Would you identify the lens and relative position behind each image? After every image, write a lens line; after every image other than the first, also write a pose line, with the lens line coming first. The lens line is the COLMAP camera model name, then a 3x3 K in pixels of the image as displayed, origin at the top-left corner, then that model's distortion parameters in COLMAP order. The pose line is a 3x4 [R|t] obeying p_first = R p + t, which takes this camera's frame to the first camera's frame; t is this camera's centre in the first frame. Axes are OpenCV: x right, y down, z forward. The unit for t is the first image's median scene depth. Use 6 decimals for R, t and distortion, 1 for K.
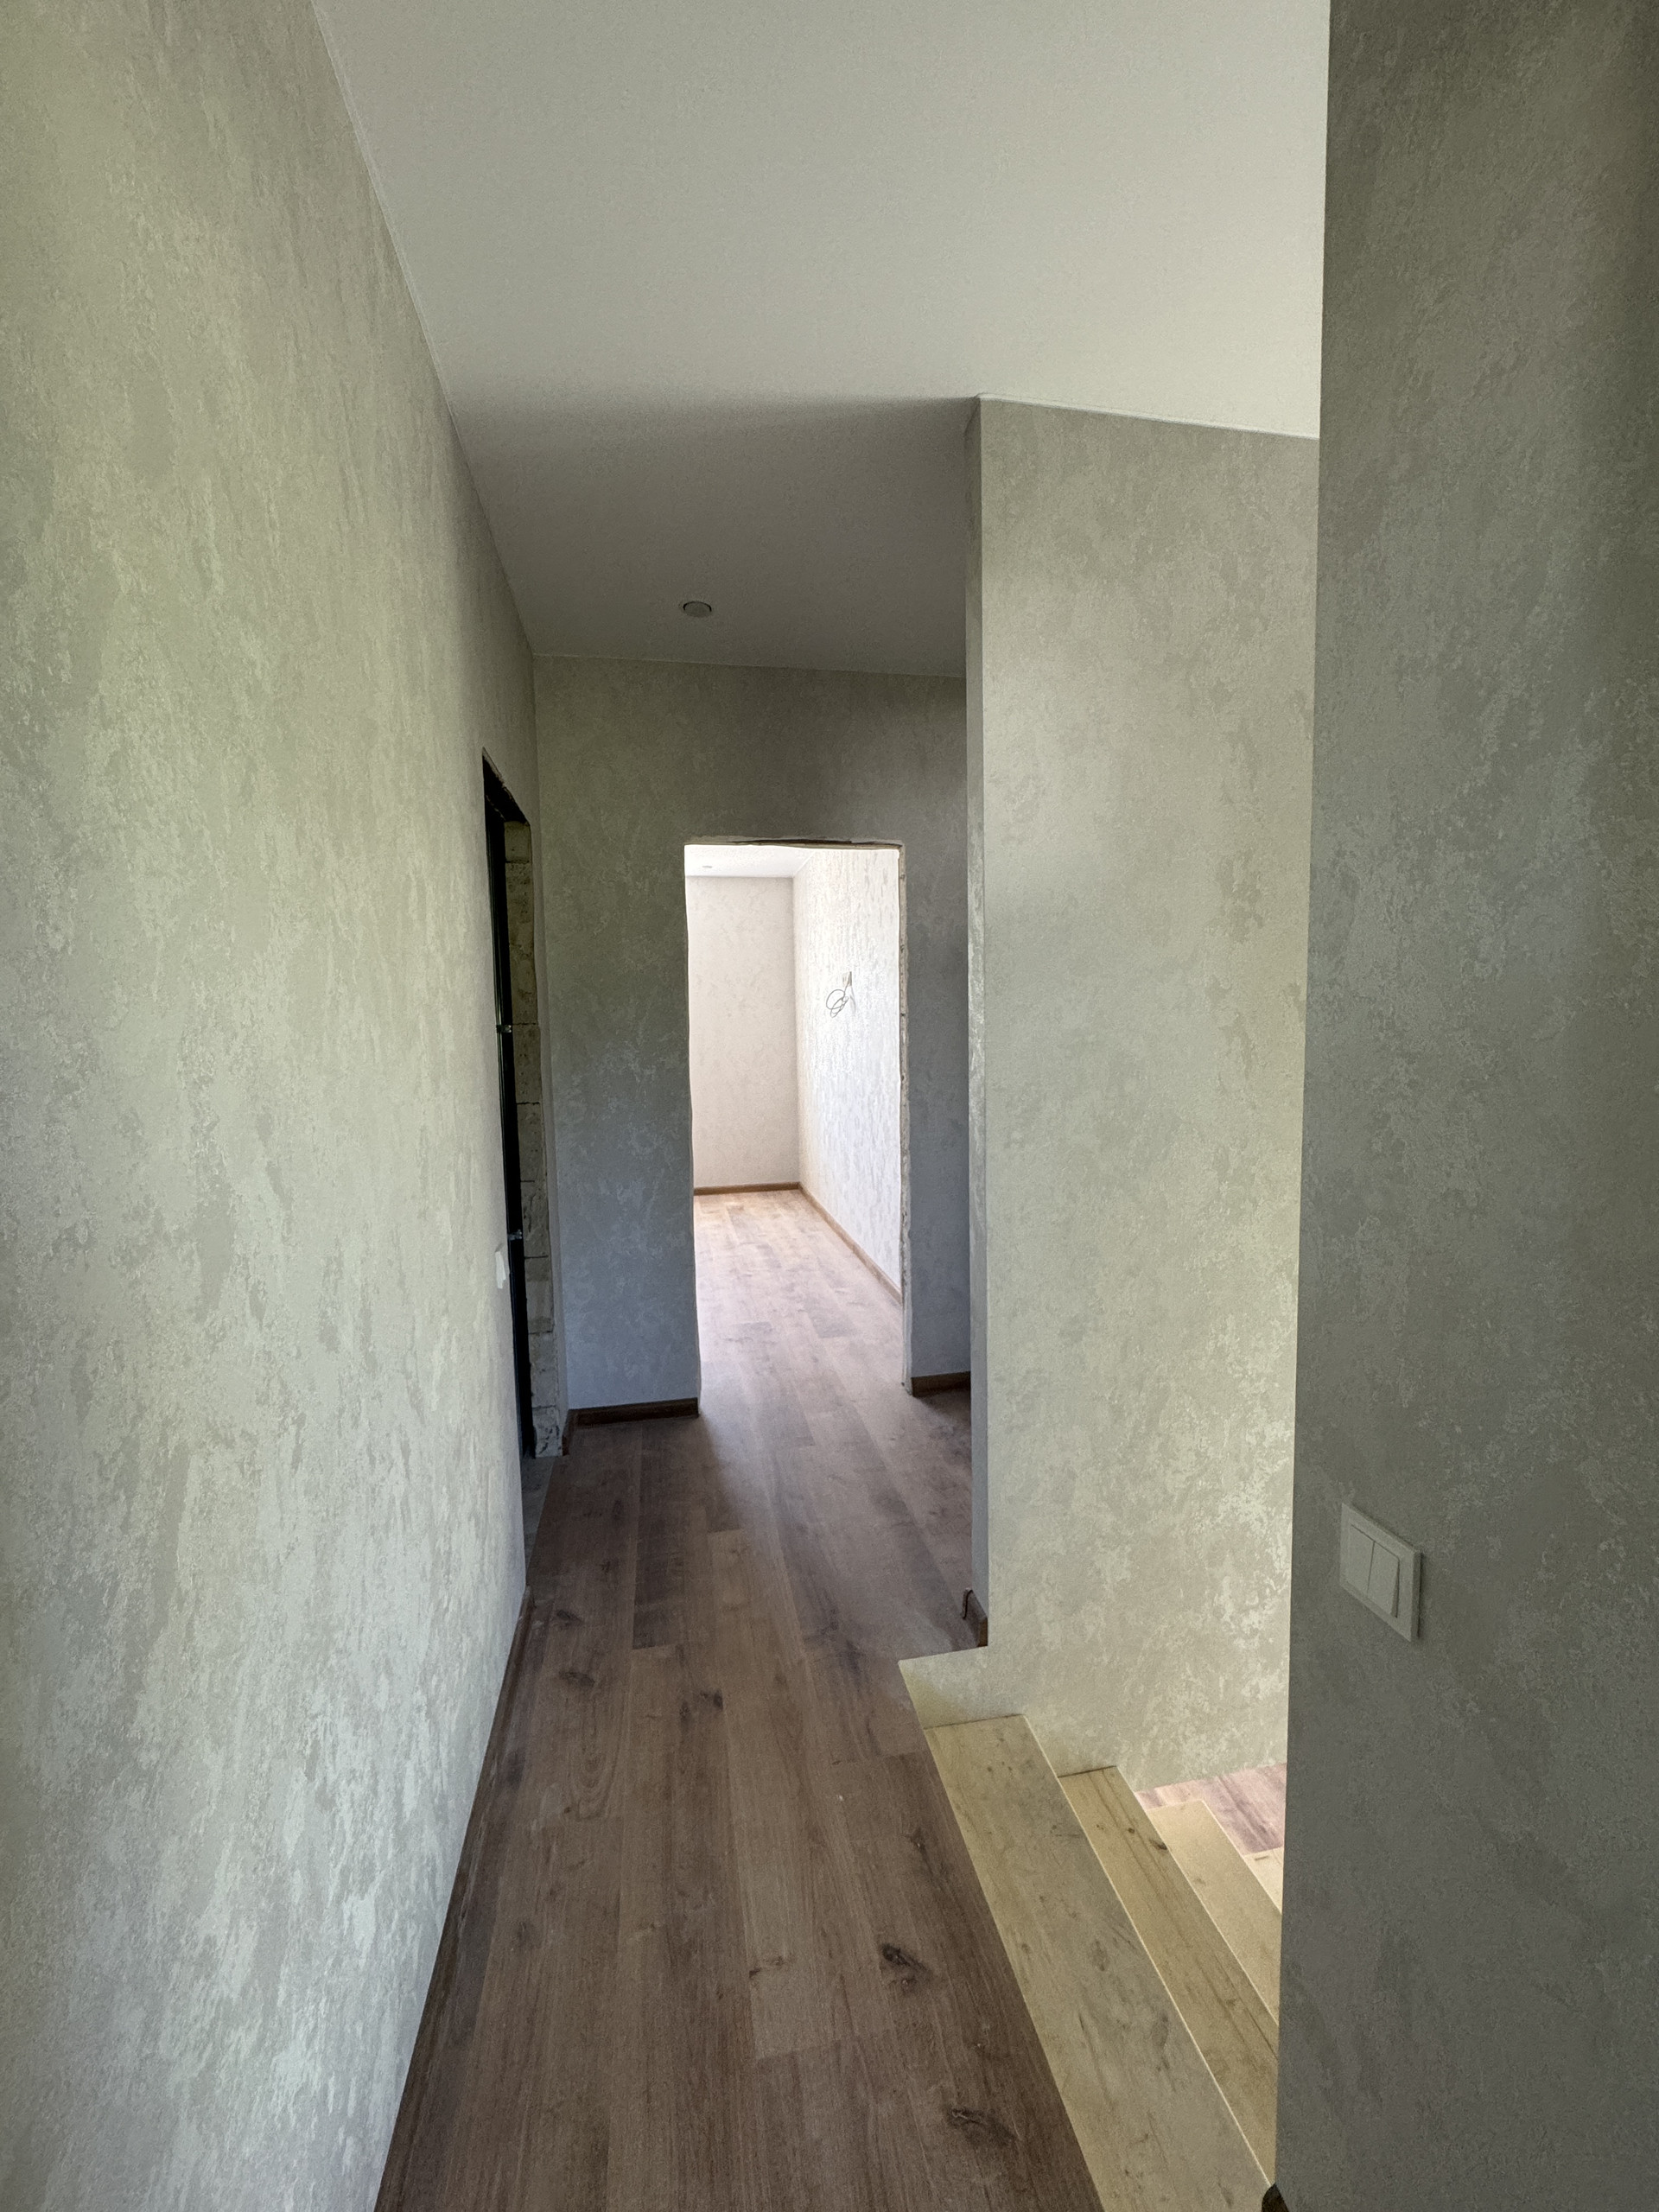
lens RADIAL K [[888.8, 0, 830.6], [0, 888.8, 1106.5], [0, 0, 1]] dist [-0.002581, 0.000346]
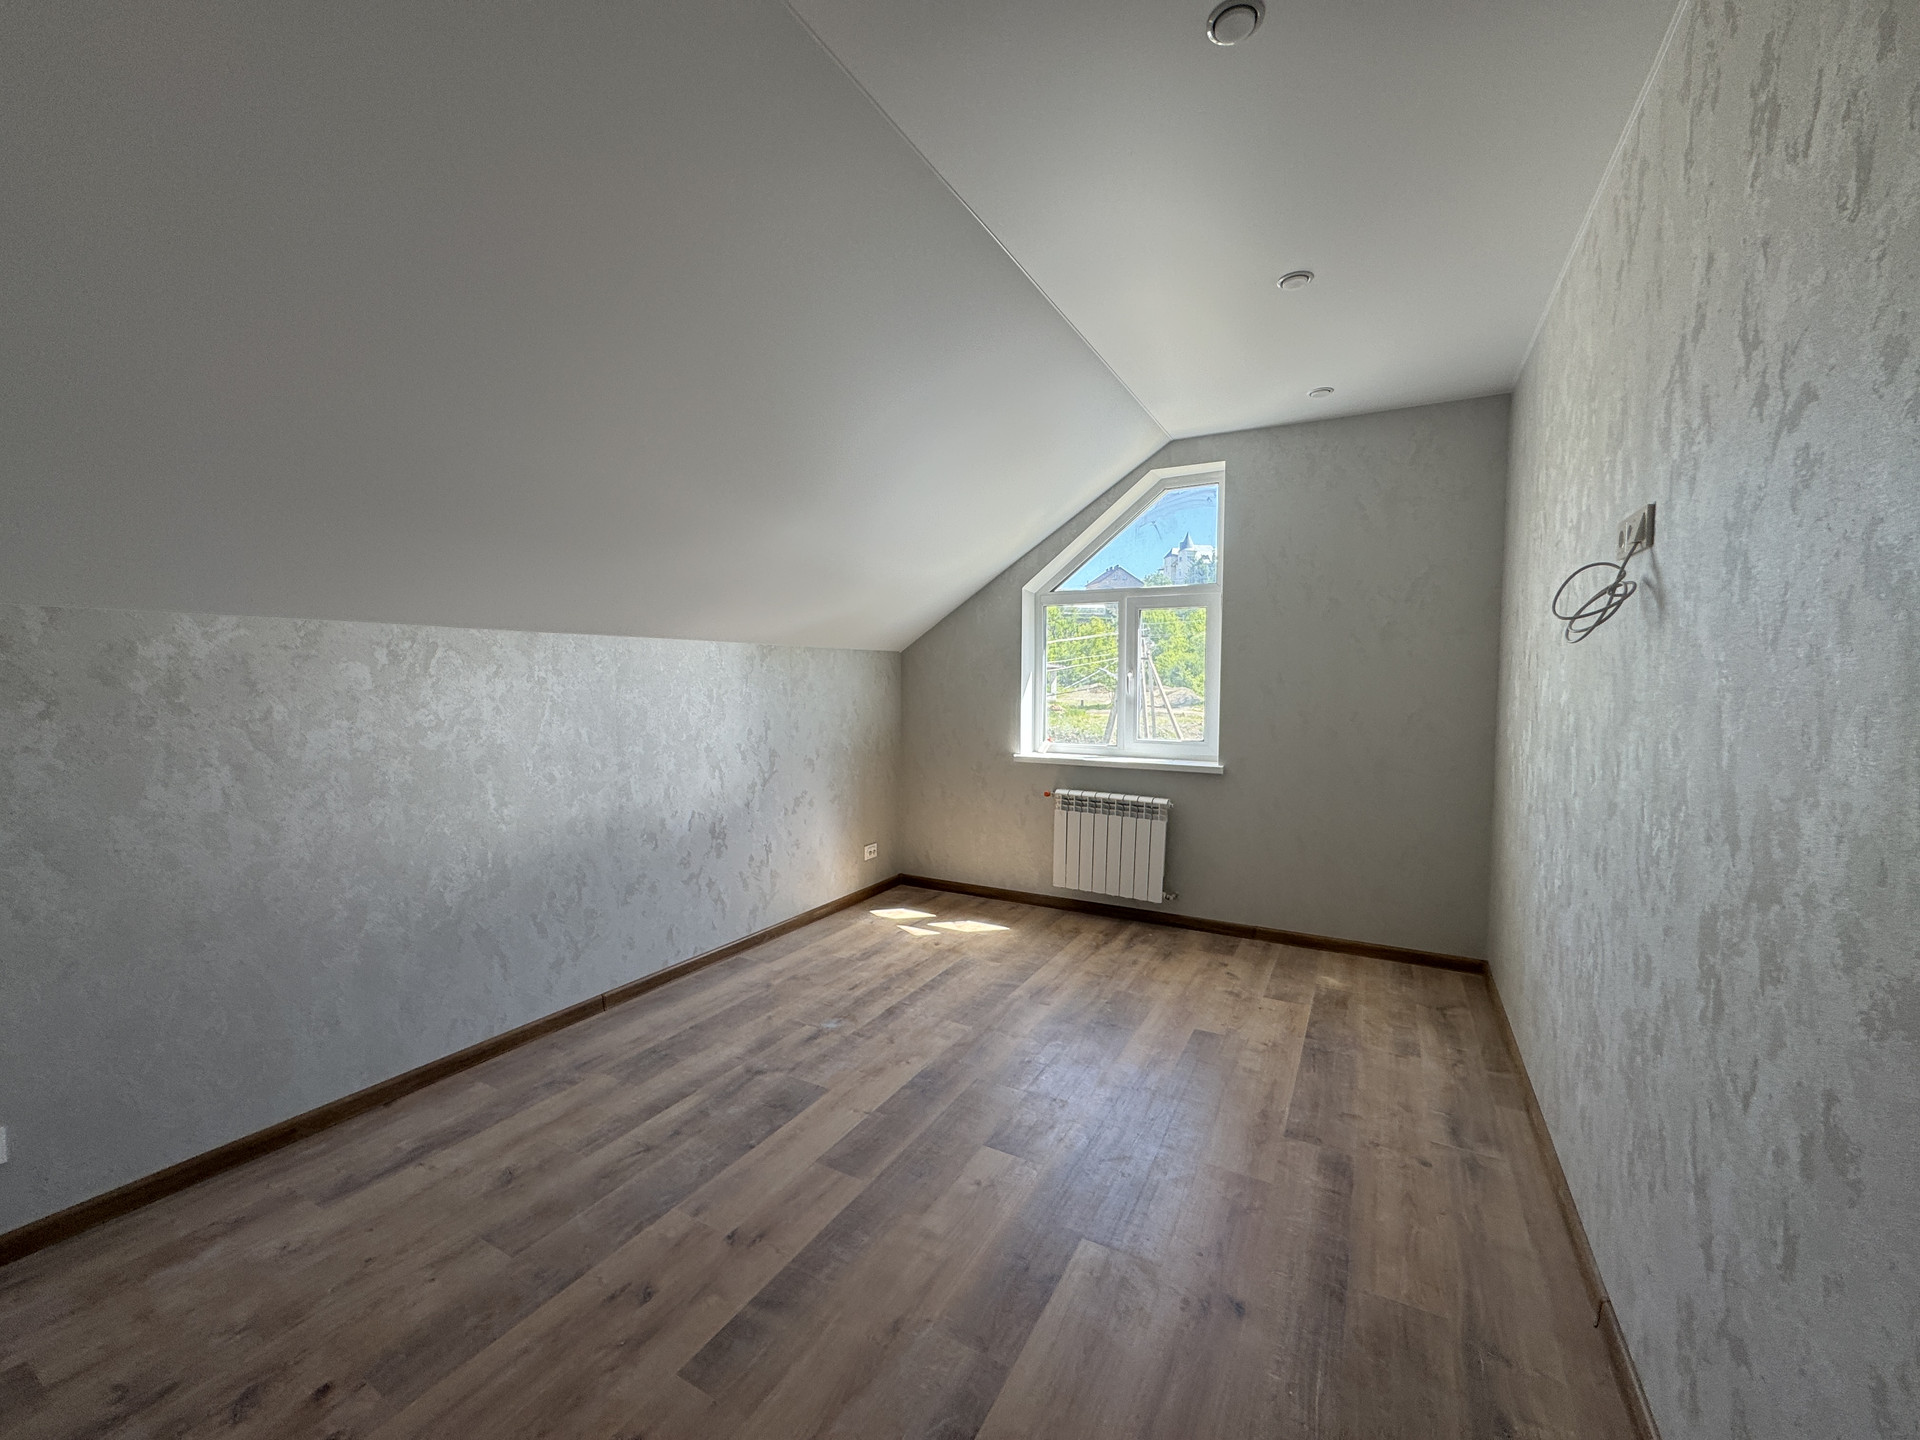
lens RADIAL K [[771.5, 0, 965.4], [0, 771.5, 719.6], [0, 0, 1]] dist [-0.002581, 0.000346]
pose [[0.772784, 0.059835, -0.631842, 0.008631], [-0.078358, 0.996924, -0.001430, -0.040246], [0.629813, 0.050615, 0.775096, 0.488846]]
